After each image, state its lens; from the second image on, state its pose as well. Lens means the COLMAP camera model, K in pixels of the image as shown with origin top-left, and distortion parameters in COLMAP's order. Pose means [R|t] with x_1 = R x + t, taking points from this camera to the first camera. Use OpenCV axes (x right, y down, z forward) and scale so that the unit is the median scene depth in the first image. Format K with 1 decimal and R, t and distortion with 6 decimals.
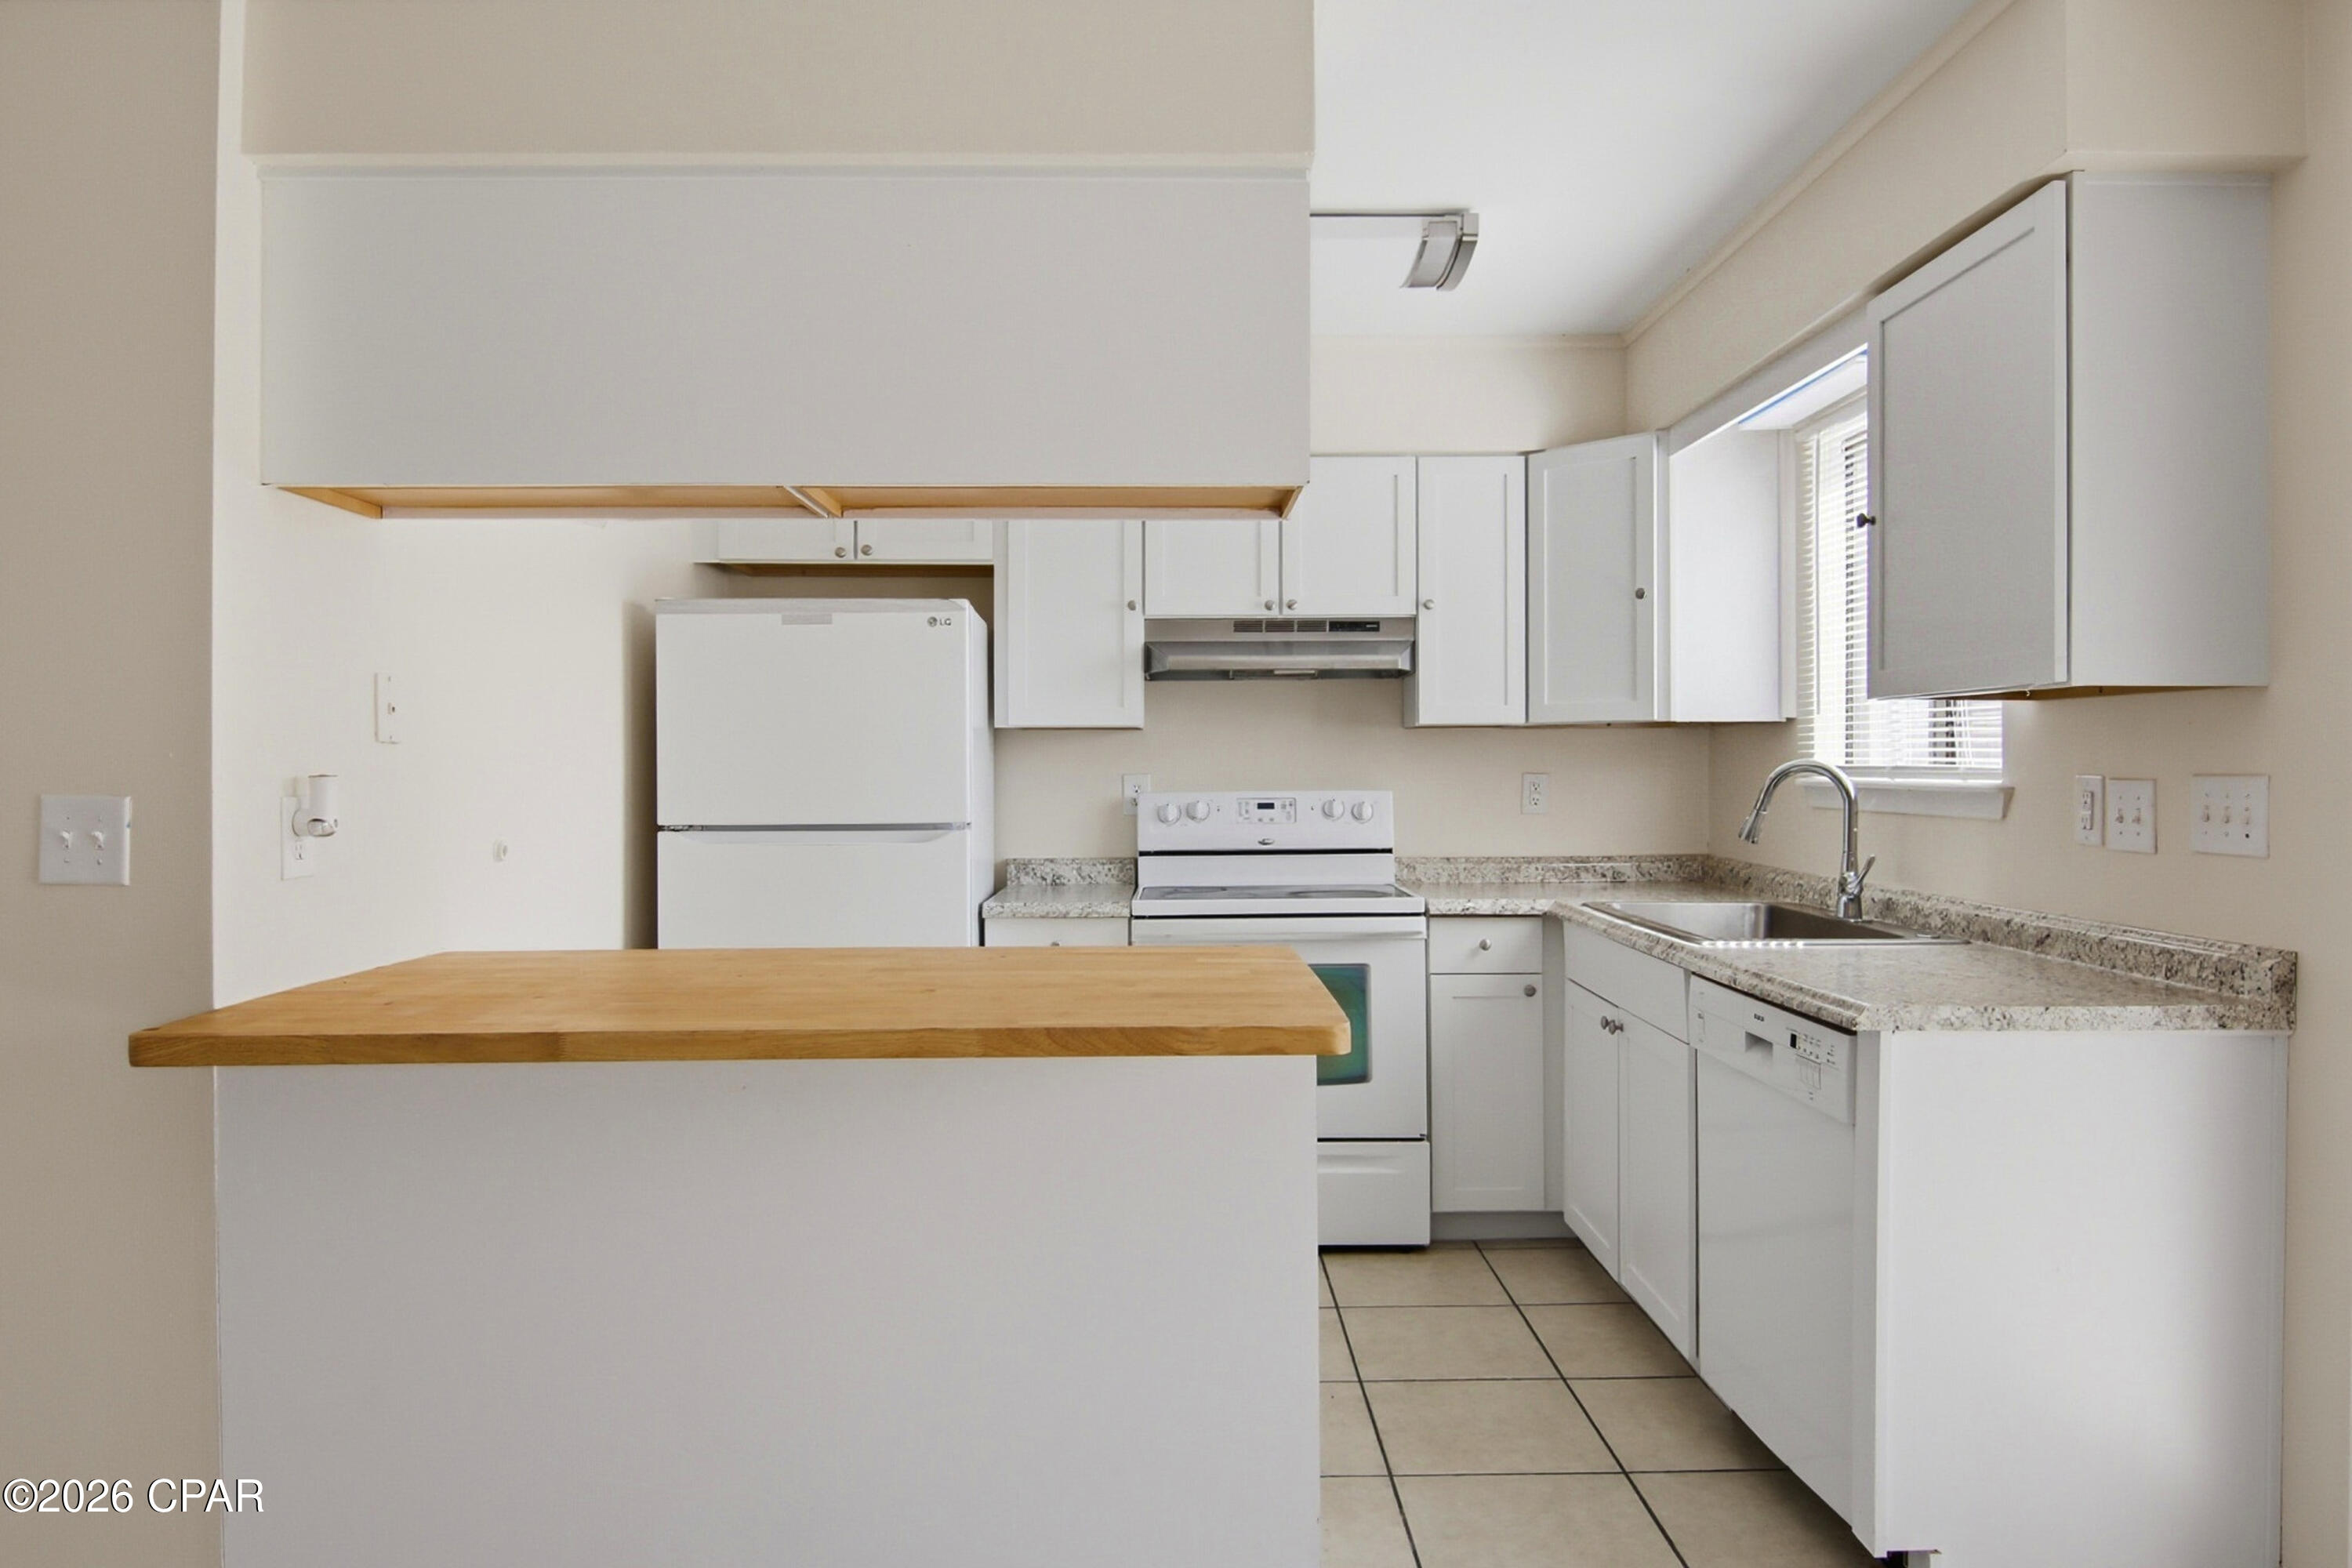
lens RADIAL K [[1515.7, 0, 1201.0], [0, 1515.7, 769.1], [0, 0, 1]] dist [-0.017505, 0.002454]
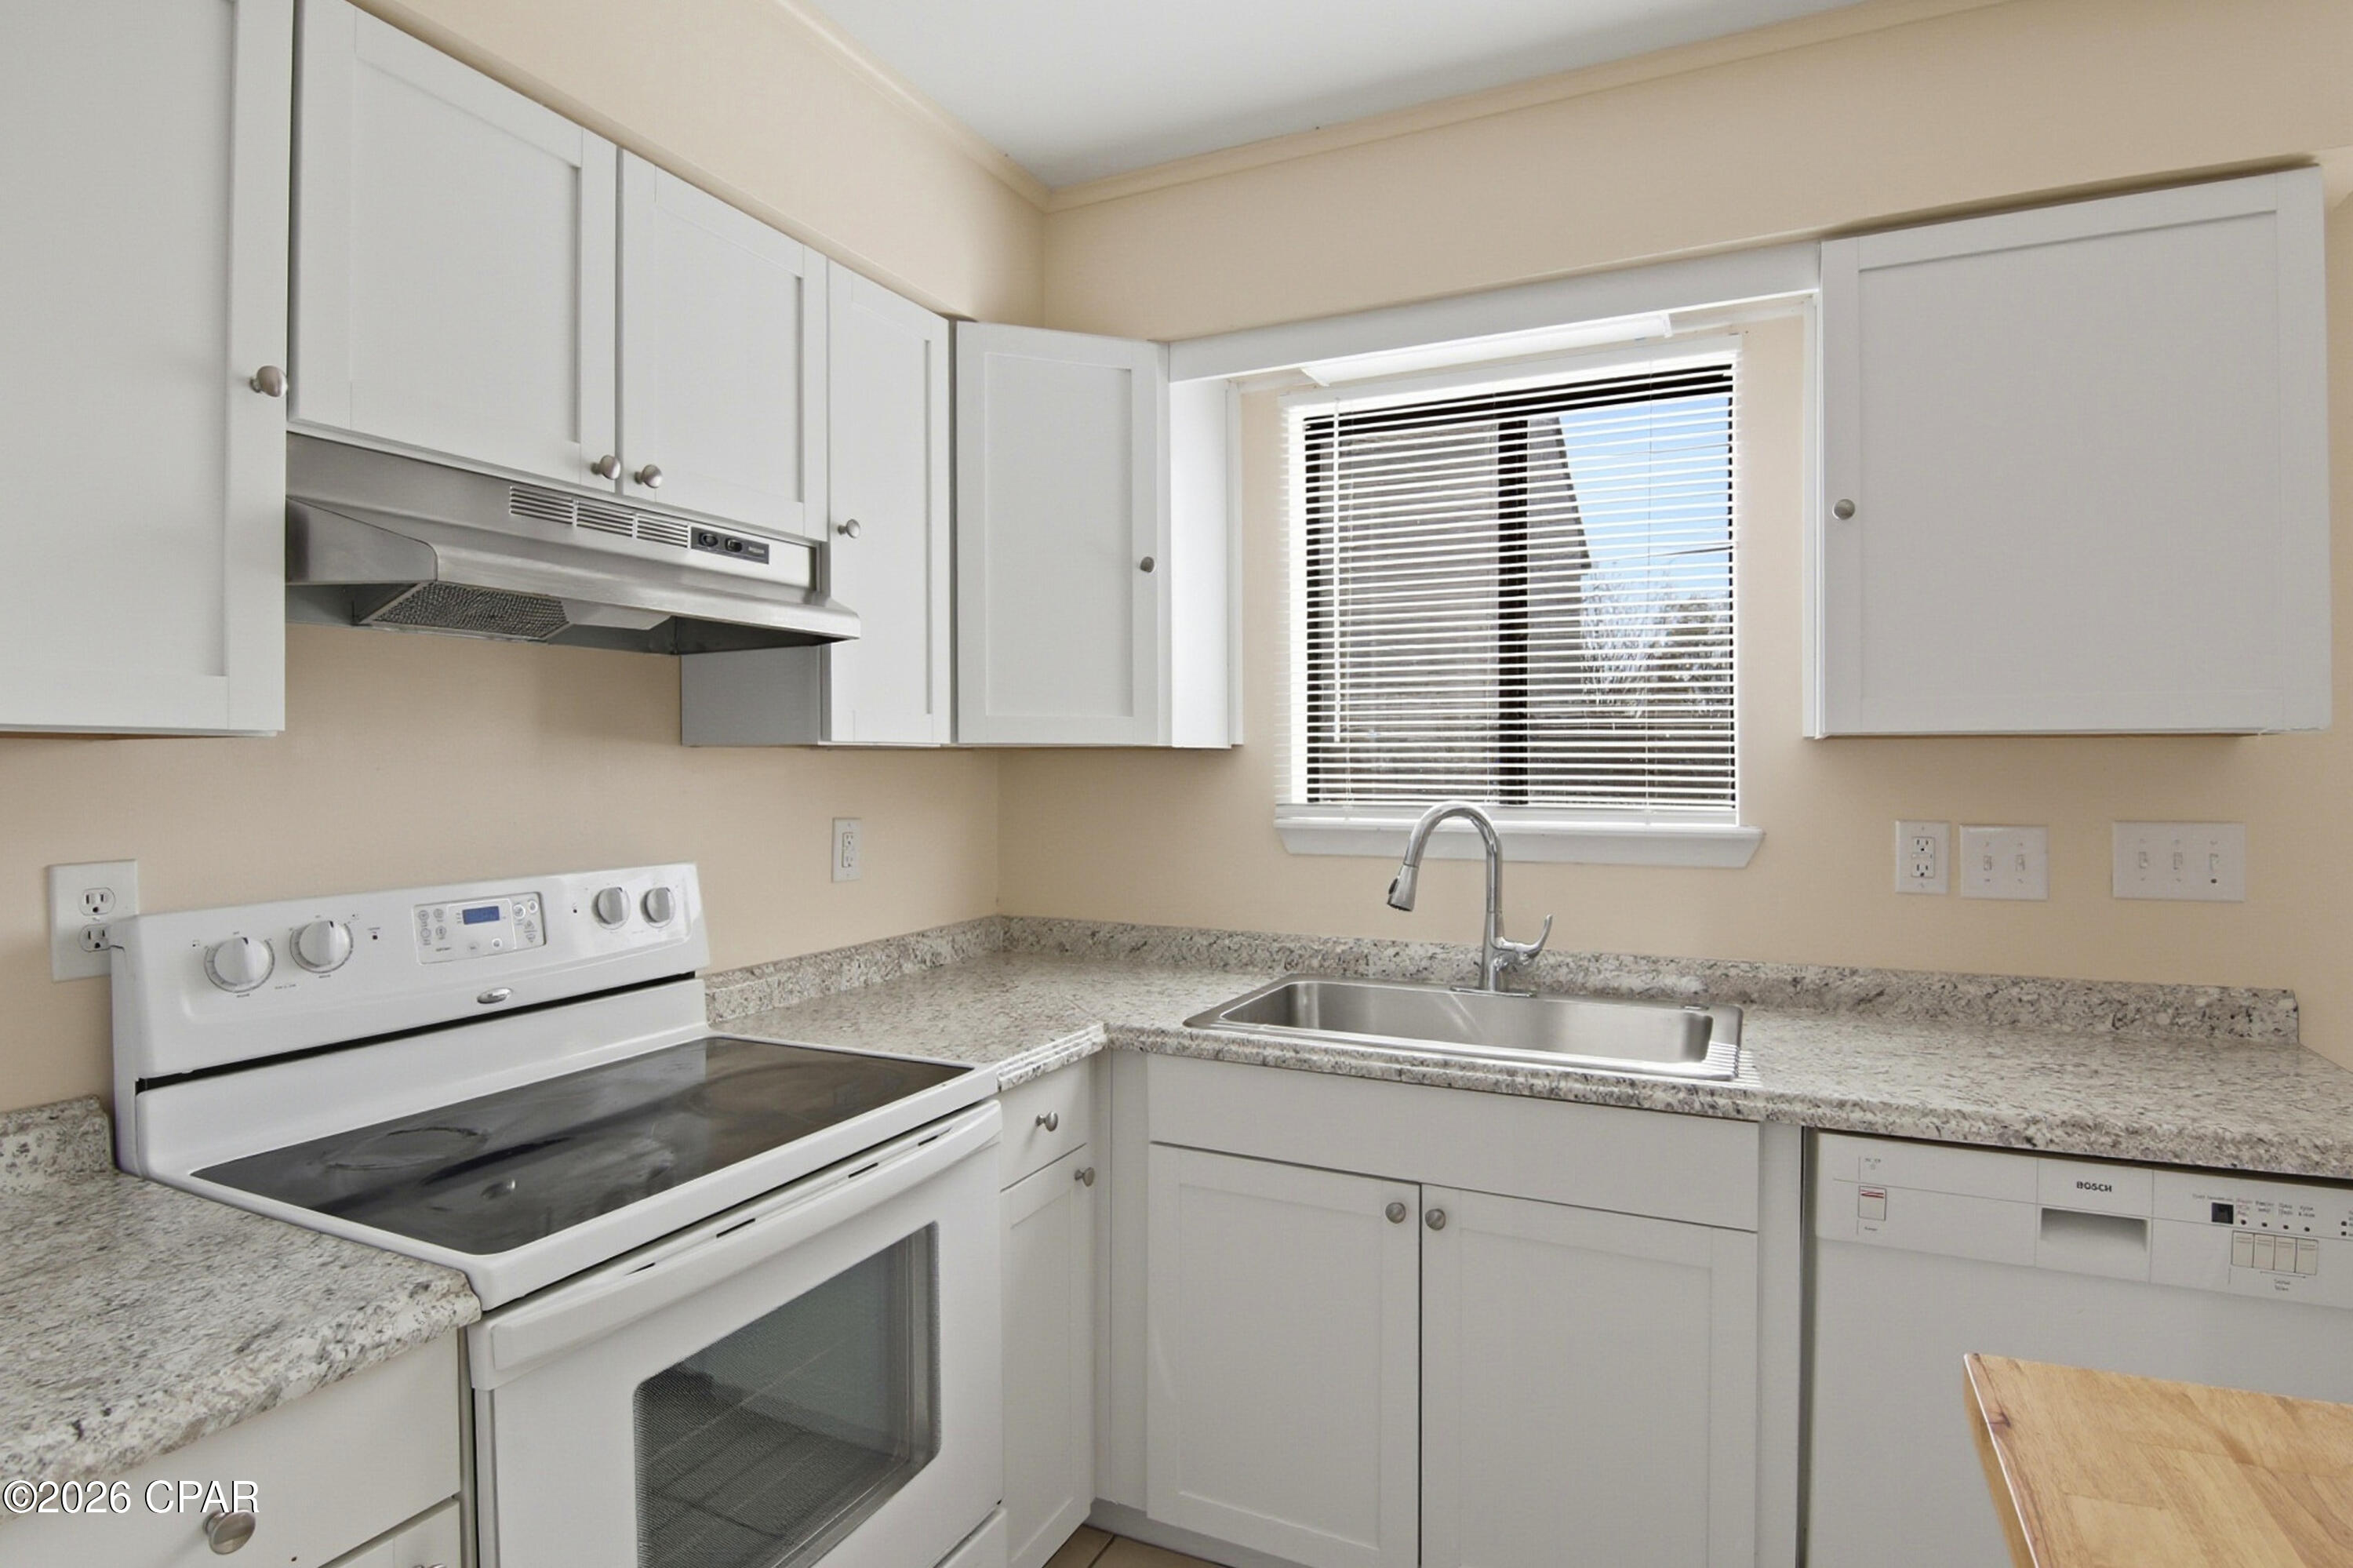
lens RADIAL K [[1225.1, 0, 1223.2], [0, 1225.1, 762.3], [0, 0, 1]] dist [-0.003967, -0.012994]
pose [[0.446745, 0.004098, 0.894652, -0.192996], [0.003998, 0.999970, -0.006576, -0.018646], [-0.894653, 0.006514, 0.446715, 0.675530]]
